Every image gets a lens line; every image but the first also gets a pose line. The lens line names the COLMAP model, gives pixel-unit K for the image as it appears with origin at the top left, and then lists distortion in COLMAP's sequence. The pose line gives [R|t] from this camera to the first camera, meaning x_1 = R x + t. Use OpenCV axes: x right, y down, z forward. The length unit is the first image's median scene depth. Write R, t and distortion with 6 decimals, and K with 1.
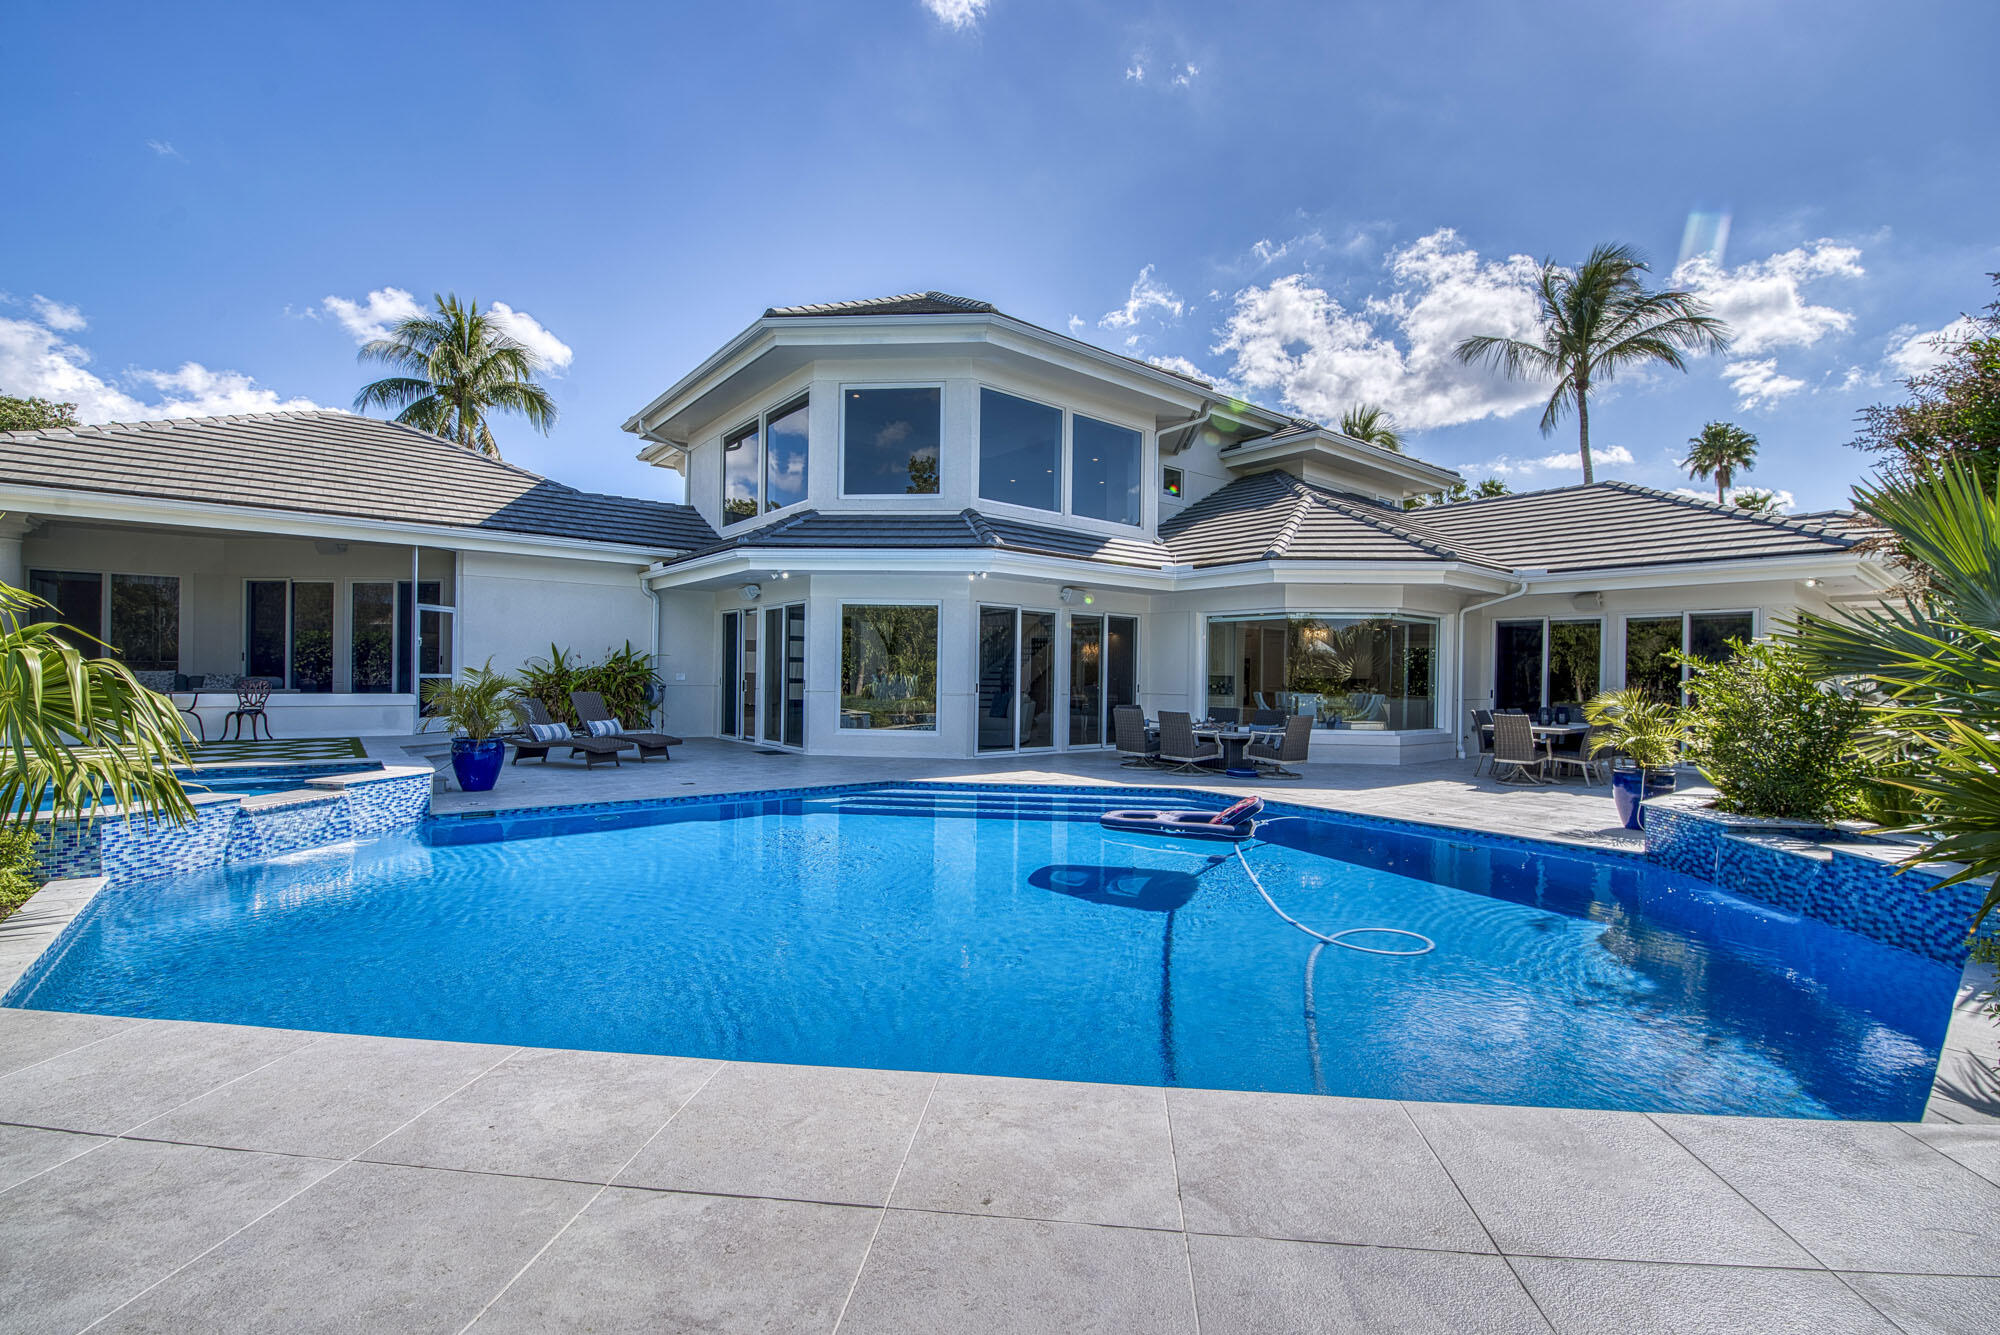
lens RADIAL K [[860.0, 0, 1022.3], [0, 860.0, 679.5], [0, 0, 1]] dist [-0.001107, -0.011024]
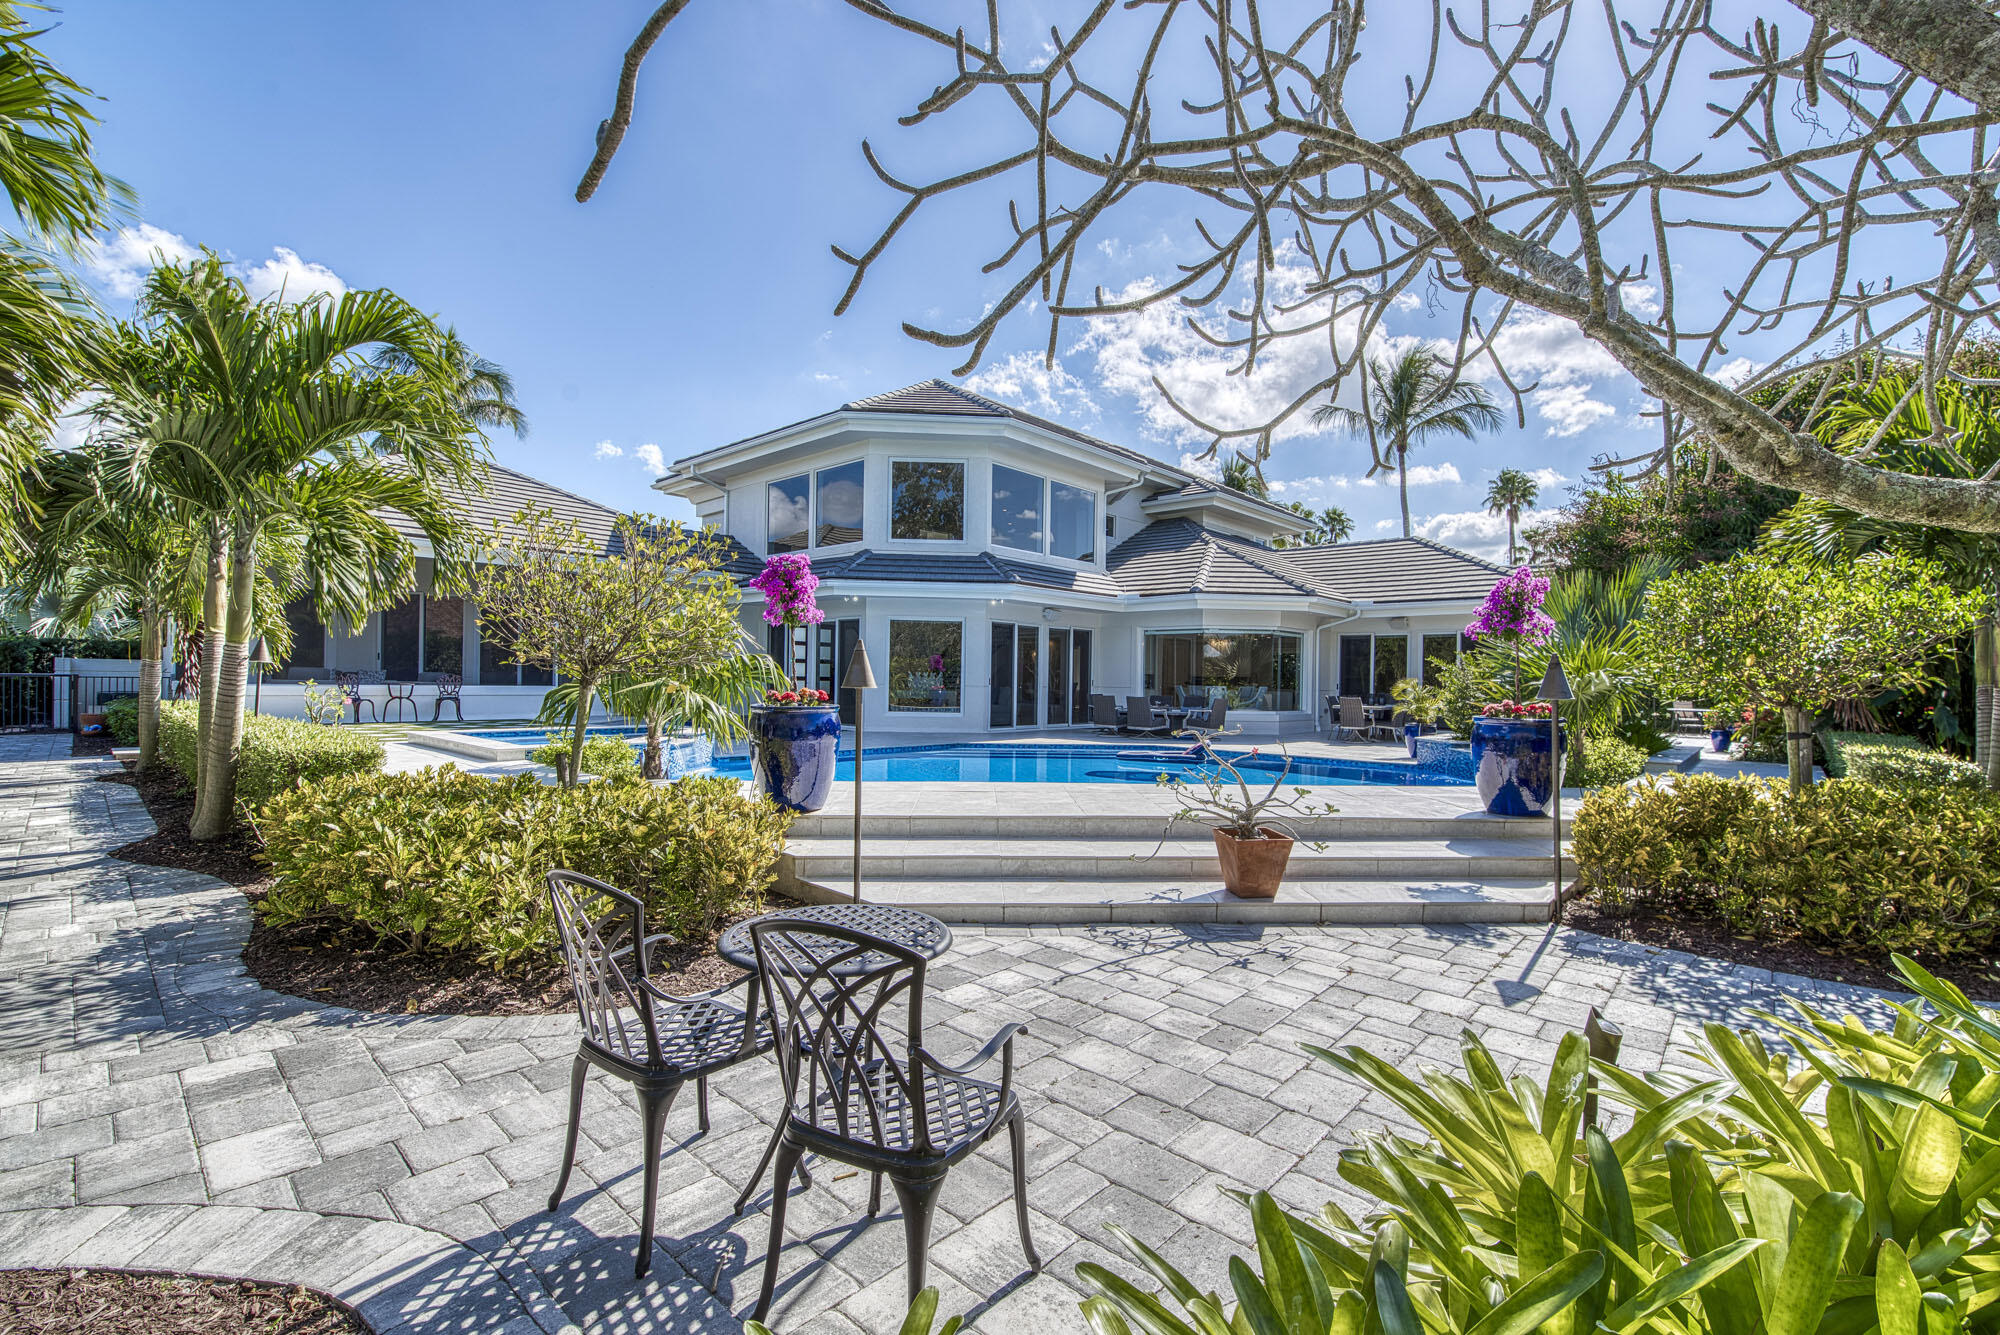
lens RADIAL K [[860.0, 0, 1022.3], [0, 860.0, 679.5], [0, 0, 1]] dist [-0.001107, -0.011024]
pose [[0.988307, -0.000003, 0.152480, -0.205117], [0.000522, 0.999994, -0.003369, 0.010882], [-0.152479, 0.003409, 0.988301, -0.360685]]
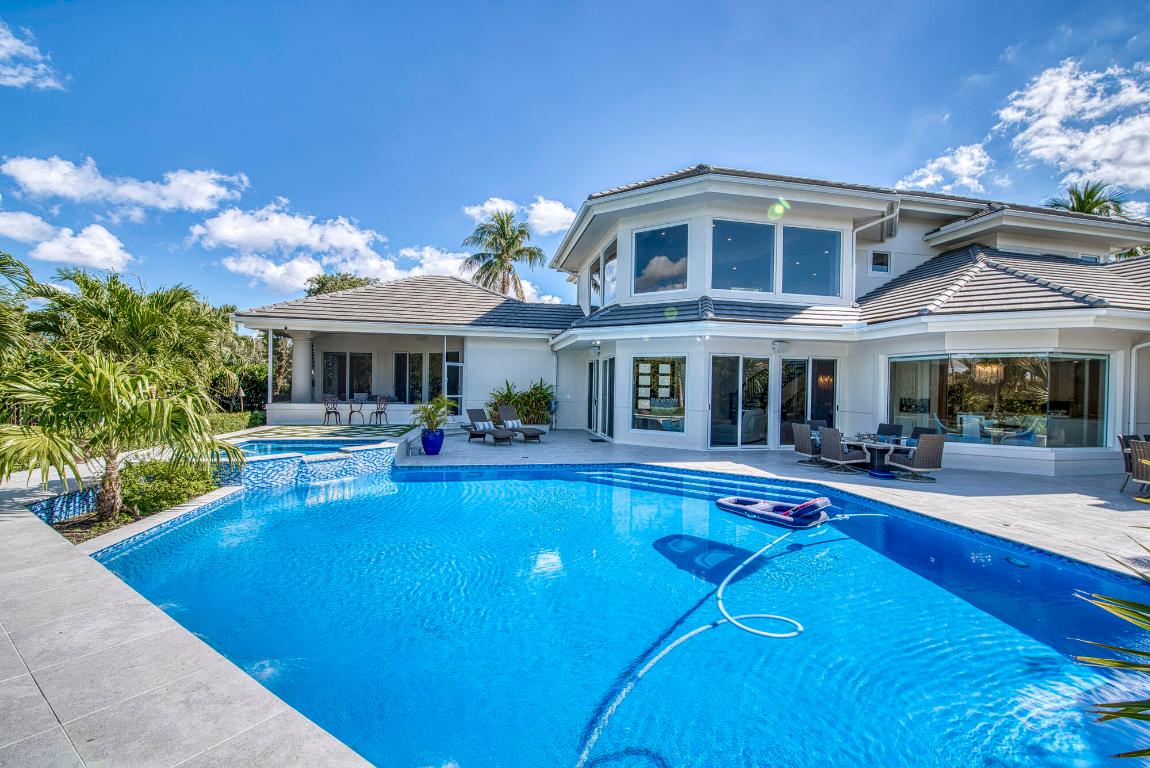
lens RADIAL K [[494.5, 0, 587.8], [0, 494.5, 390.9], [0, 0, 1]] dist [-0.001107, -0.011024]
pose [[0.885781, 0.003423, -0.464091, 0.168809], [-0.005138, 0.999984, -0.002430, -0.016181], [0.464075, 0.004537, 0.885784, 0.073364]]
